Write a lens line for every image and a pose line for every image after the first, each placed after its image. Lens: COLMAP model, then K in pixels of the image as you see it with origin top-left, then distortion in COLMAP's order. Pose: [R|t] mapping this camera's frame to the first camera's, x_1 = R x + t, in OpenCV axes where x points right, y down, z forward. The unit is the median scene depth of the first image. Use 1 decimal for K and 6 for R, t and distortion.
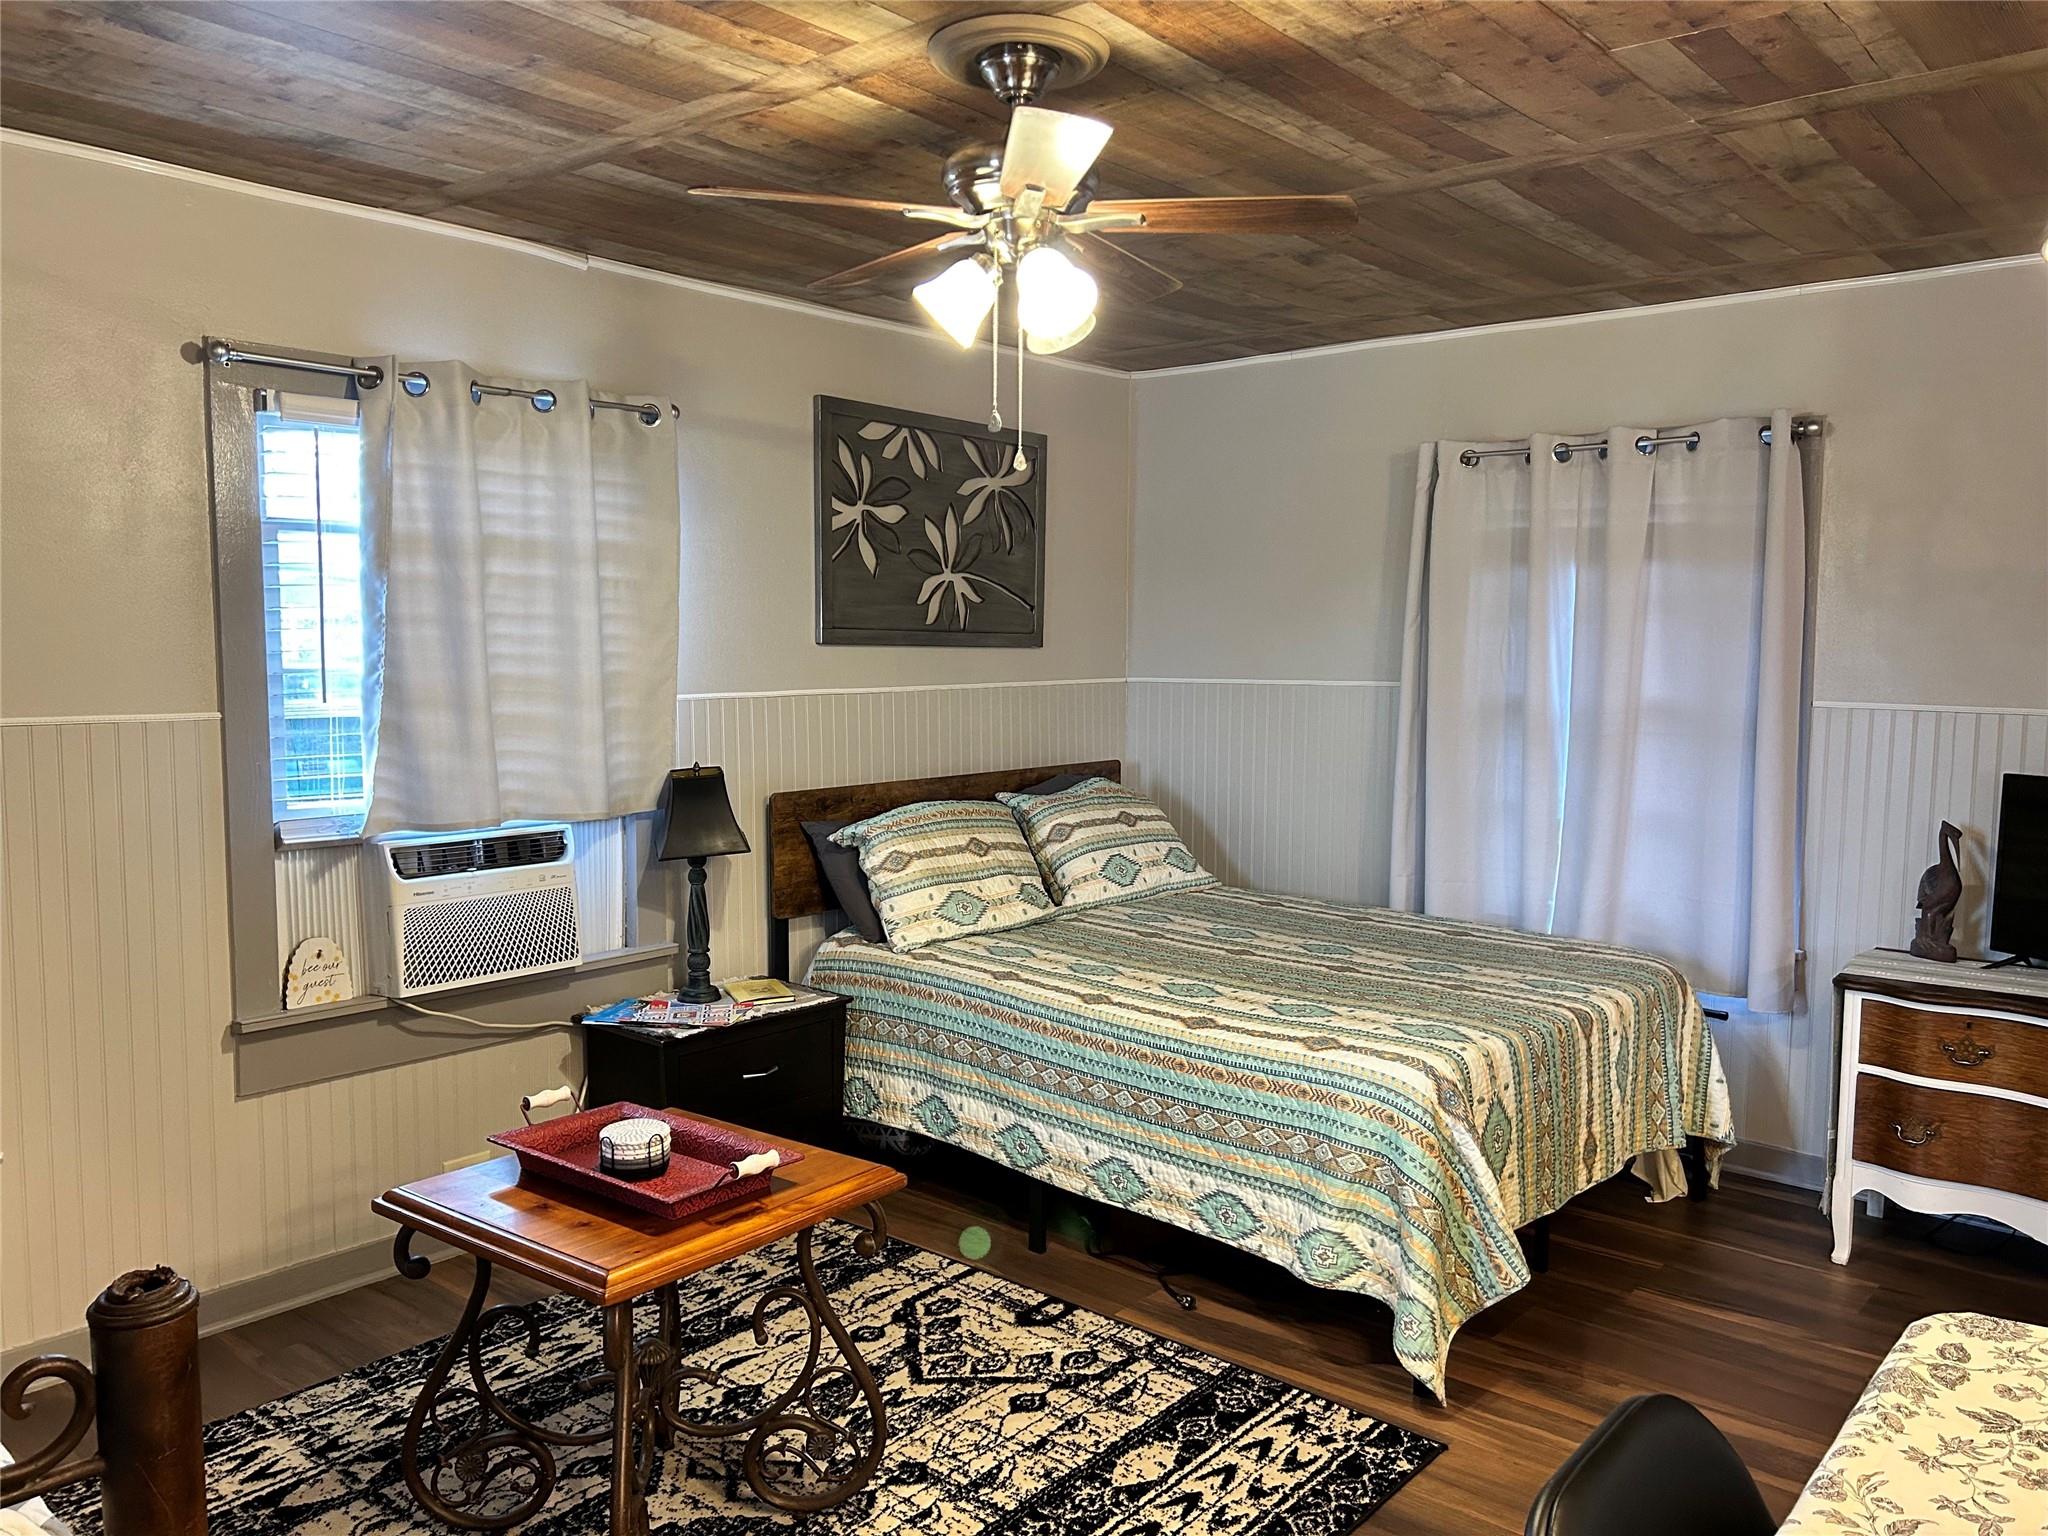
lens RADIAL K [[1545.5, 0, 1013.2], [0, 1545.5, 753.2], [0, 0, 1]] dist [0.053981, -0.066886]
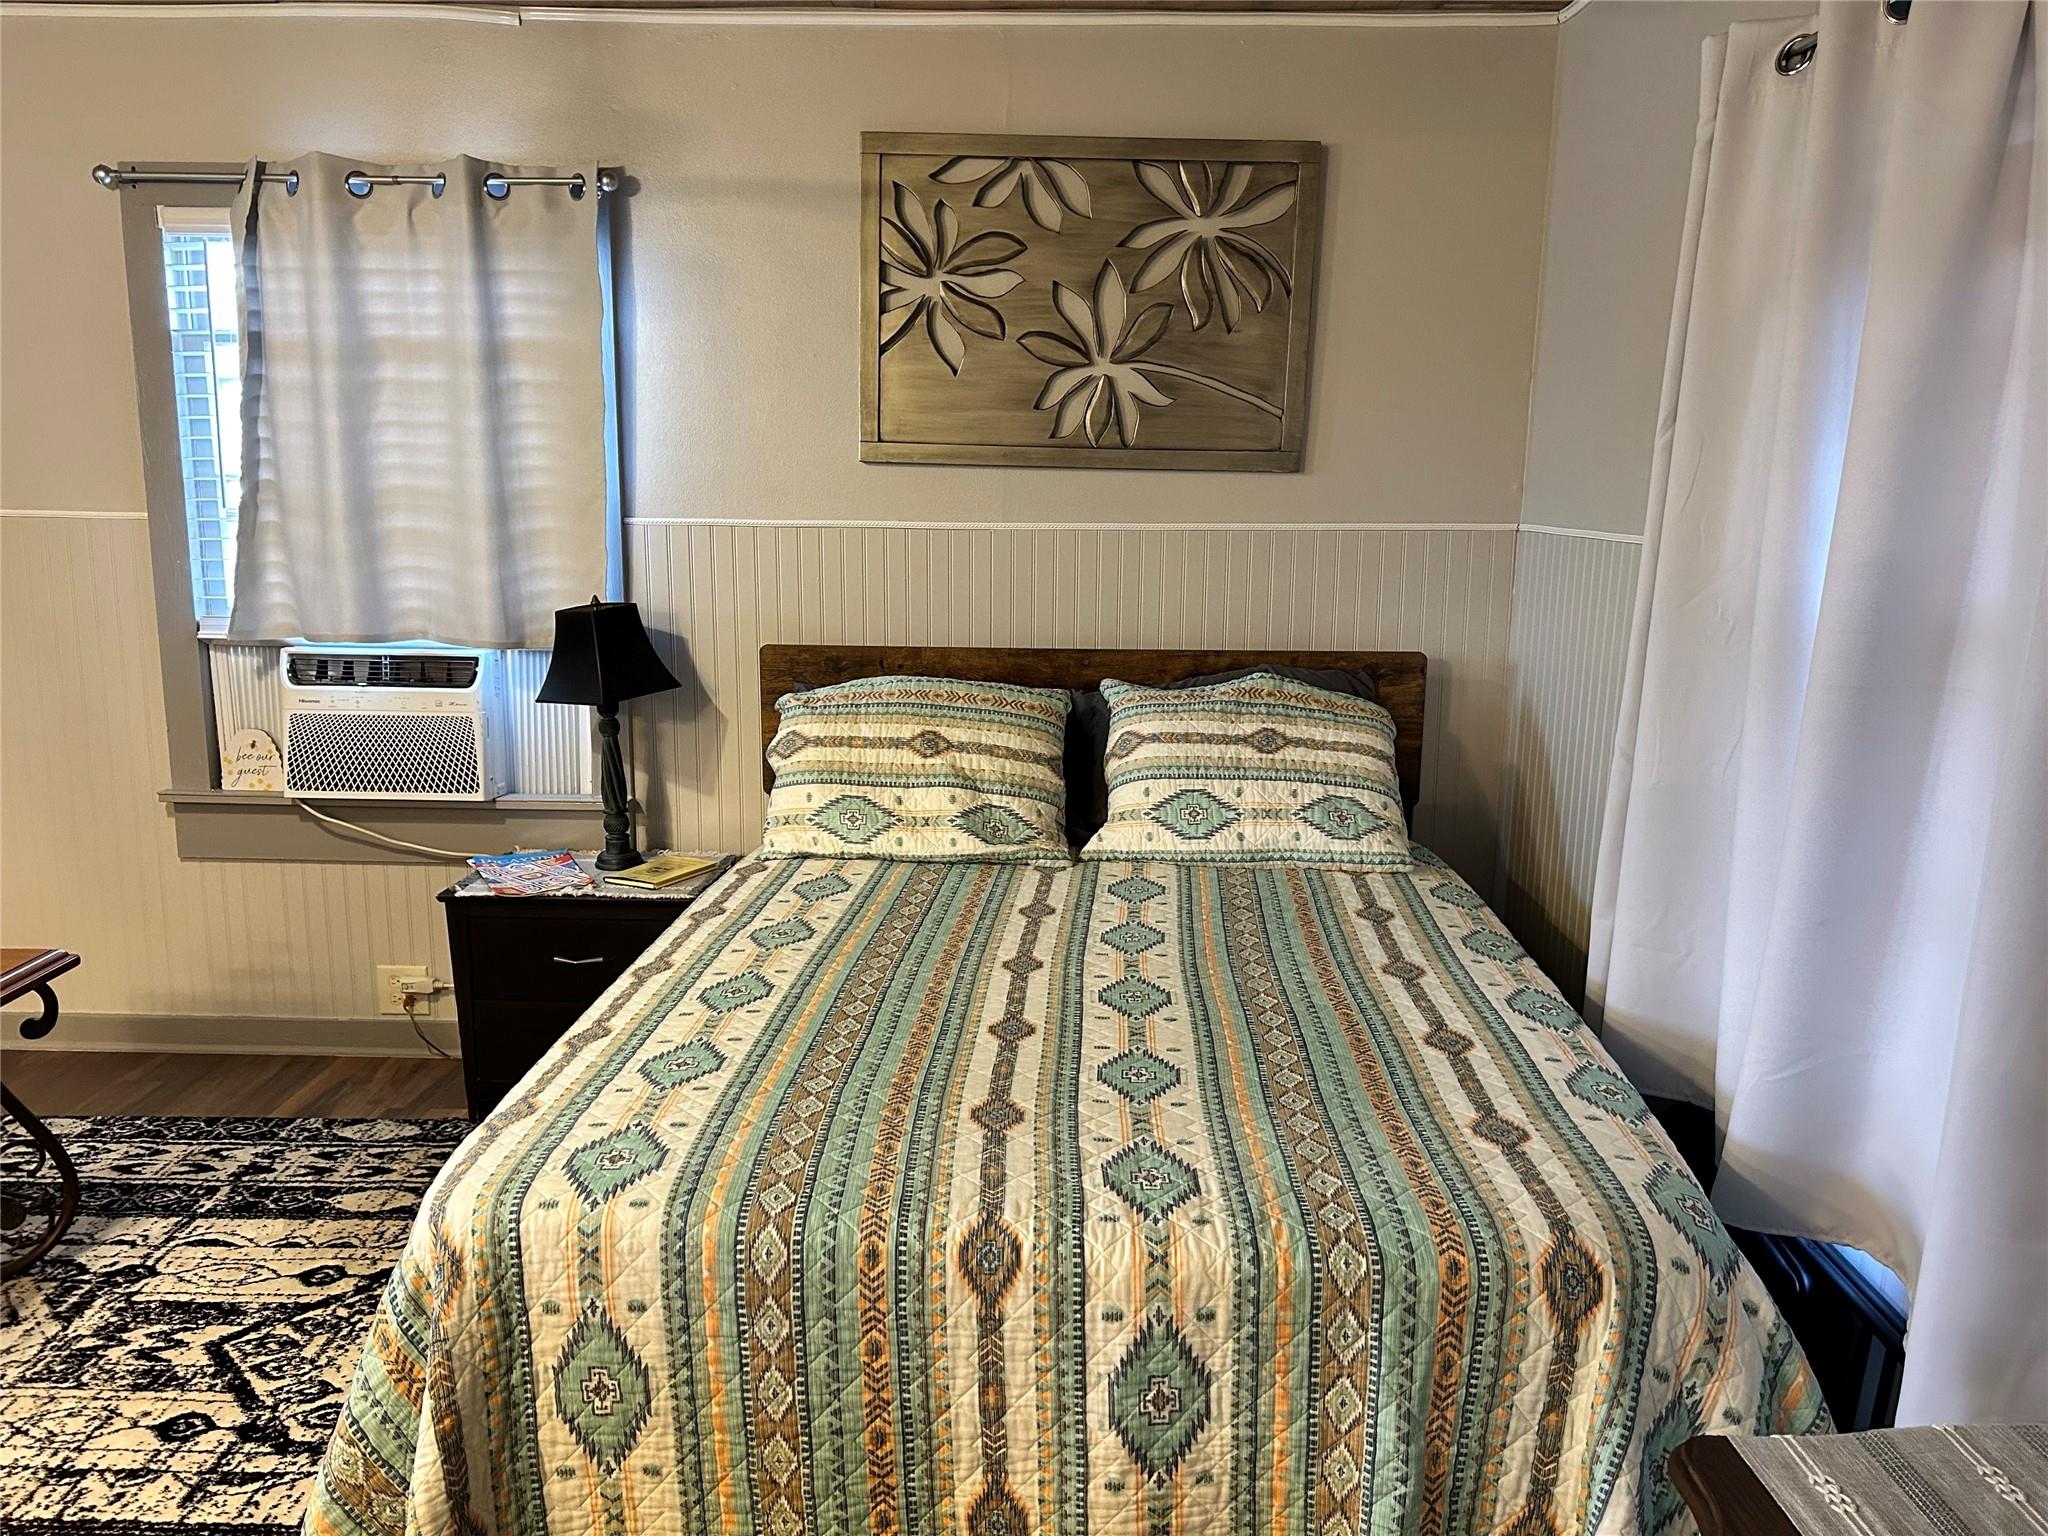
lens RADIAL K [[1545.5, 0, 1028.8], [0, 1545.5, 756.9], [0, 0, 1]] dist [0.053981, -0.066886]
pose [[0.640755, 0.145160, -0.753898, 0.692050], [-0.069198, 0.988886, 0.131592, -0.040272], [0.764621, -0.032150, 0.643678, 0.697720]]
